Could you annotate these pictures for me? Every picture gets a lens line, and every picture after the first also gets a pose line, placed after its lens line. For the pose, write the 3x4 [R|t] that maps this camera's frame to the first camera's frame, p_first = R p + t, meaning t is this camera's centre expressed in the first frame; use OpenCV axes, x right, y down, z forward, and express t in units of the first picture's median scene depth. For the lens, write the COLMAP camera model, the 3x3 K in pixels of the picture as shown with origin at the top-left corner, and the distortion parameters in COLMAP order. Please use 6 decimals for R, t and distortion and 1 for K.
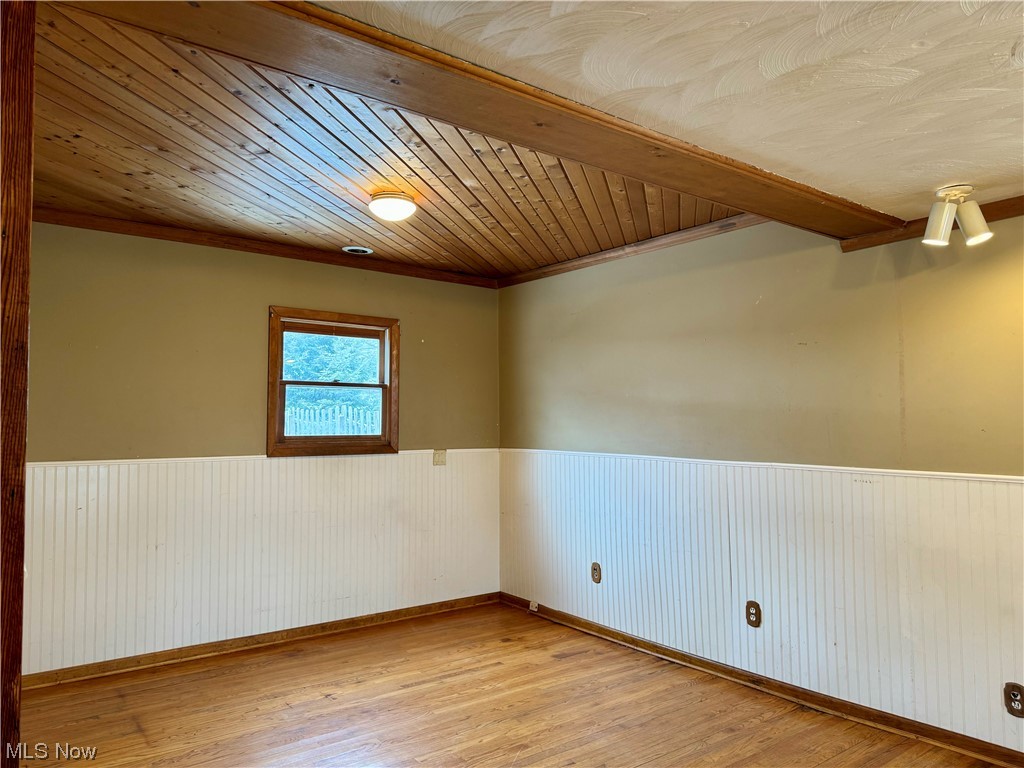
lens RADIAL K [[718.6, 0, 506.3], [0, 718.6, 378.2], [0, 0, 1]] dist [0.020442, -0.028884]
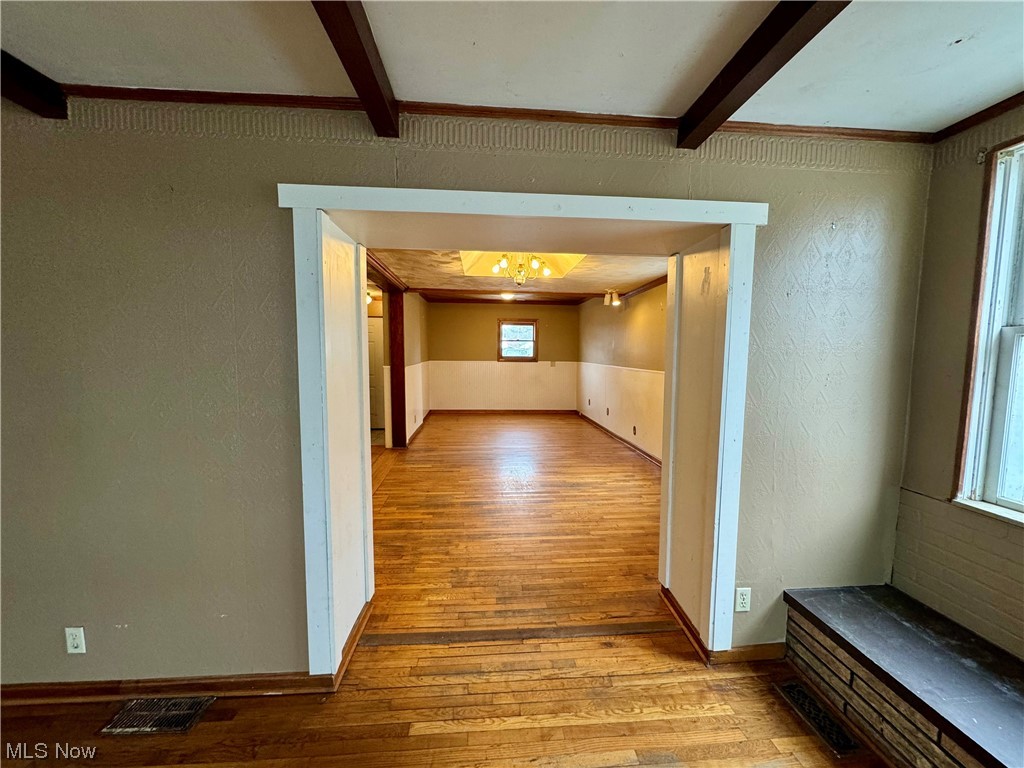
lens RADIAL K [[406.9, 0, 509.4], [0, 406.9, 388.4], [0, 0, 1]] dist [-0.002063, 0.000443]
pose [[0.837769, 0.055681, -0.543178, 0.766548], [0.025424, 0.989730, 0.140670, -0.038931], [0.545433, -0.131658, 0.827750, -0.610230]]
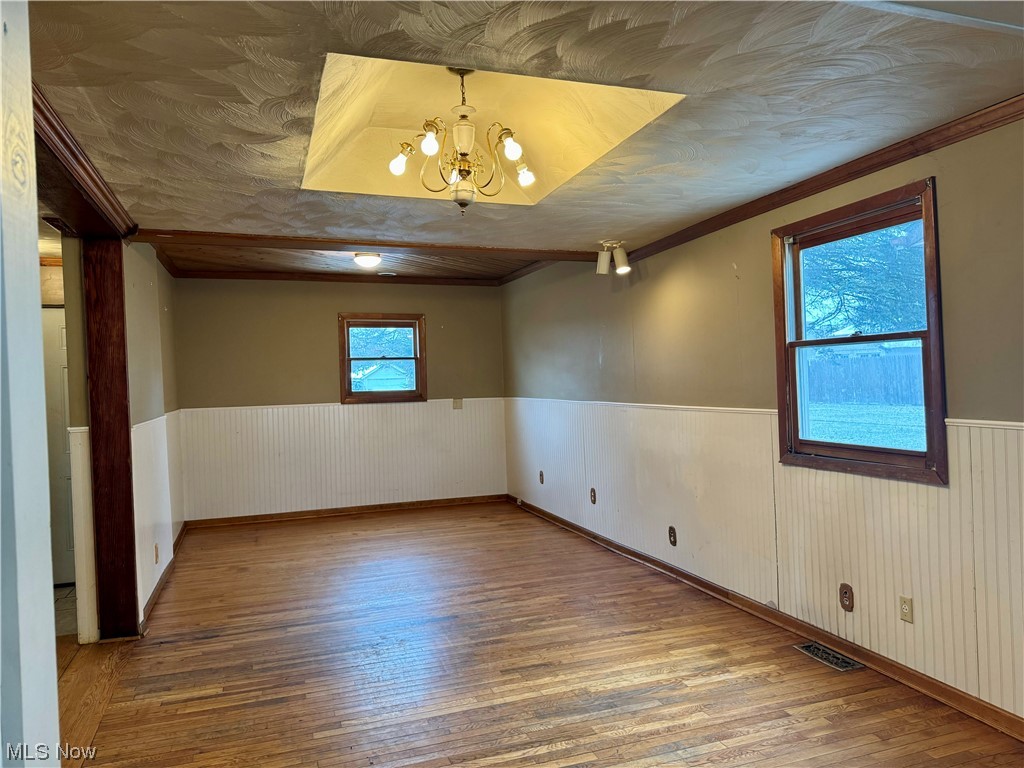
lens RADIAL K [[718.6, 0, 520.0], [0, 718.6, 391.6], [0, 0, 1]] dist [0.020442, -0.028884]
pose [[0.953064, -0.020529, -0.302071, 0.531868], [0.044523, 0.996355, 0.072762, -0.021203], [0.299476, -0.082796, 0.950505, -0.429481]]
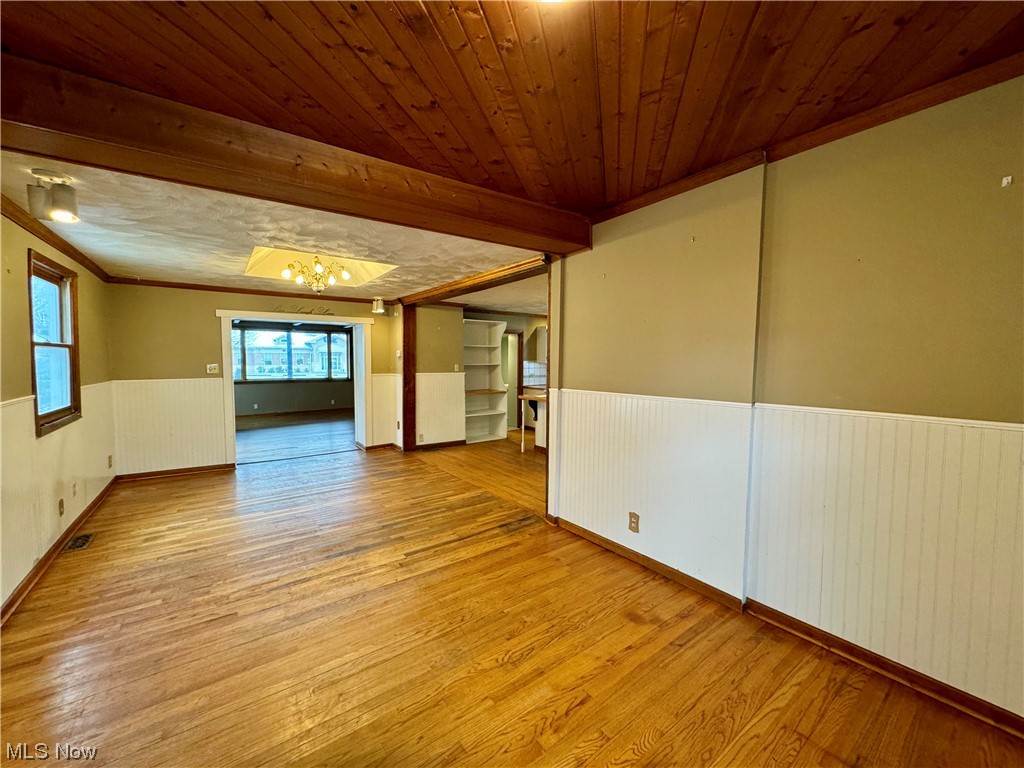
lens RADIAL K [[406.9, 0, 512.7], [0, 406.9, 379.3], [0, 0, 1]] dist [-0.002063, 0.000443]
pose [[-0.999929, 0.000067, 0.011886, -0.094478], [-0.000030, 0.999967, -0.008098, 0.052470], [-0.011886, -0.008098, -0.999897, 0.958085]]
